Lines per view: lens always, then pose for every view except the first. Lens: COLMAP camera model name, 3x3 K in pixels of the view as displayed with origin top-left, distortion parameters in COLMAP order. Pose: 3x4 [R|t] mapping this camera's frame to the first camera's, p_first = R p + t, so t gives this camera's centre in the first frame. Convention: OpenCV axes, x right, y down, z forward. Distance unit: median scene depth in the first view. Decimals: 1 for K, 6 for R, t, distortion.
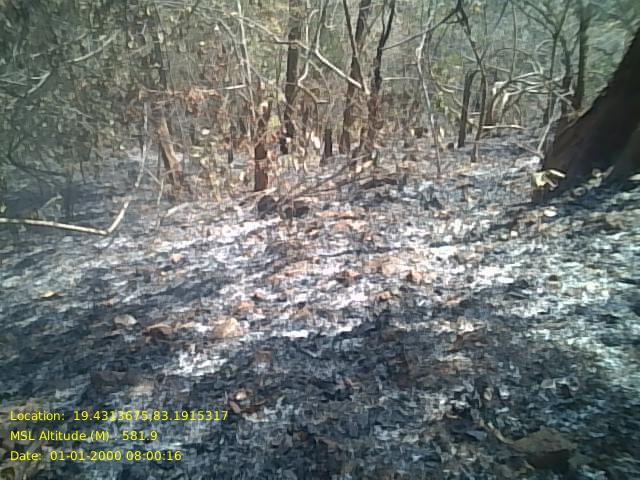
lens RADIAL K [[474.8, 0, 320.7], [0, 474.8, 240.6], [0, 0, 1]] dist [-0.010047, -0.004995]
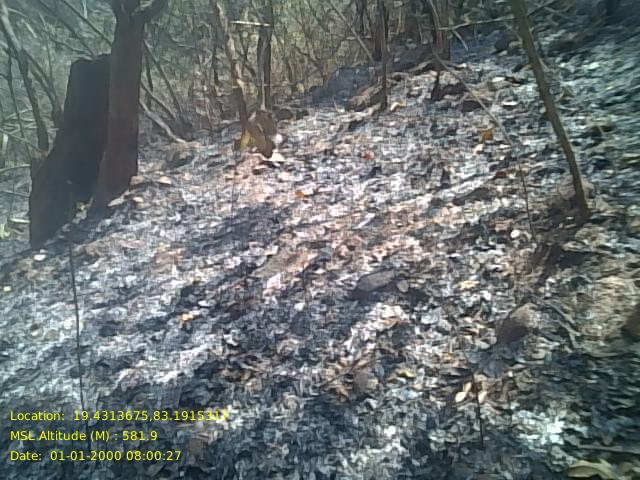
lens RADIAL K [[474.8, 0, 320.4], [0, 474.8, 240.5], [0, 0, 1]] dist [-0.010047, -0.004995]
pose [[0.682214, -0.275128, 0.677413, 0.268270], [0.299902, 0.950272, 0.083921, 0.002384], [-0.666815, 0.145905, 0.730800, -0.153617]]
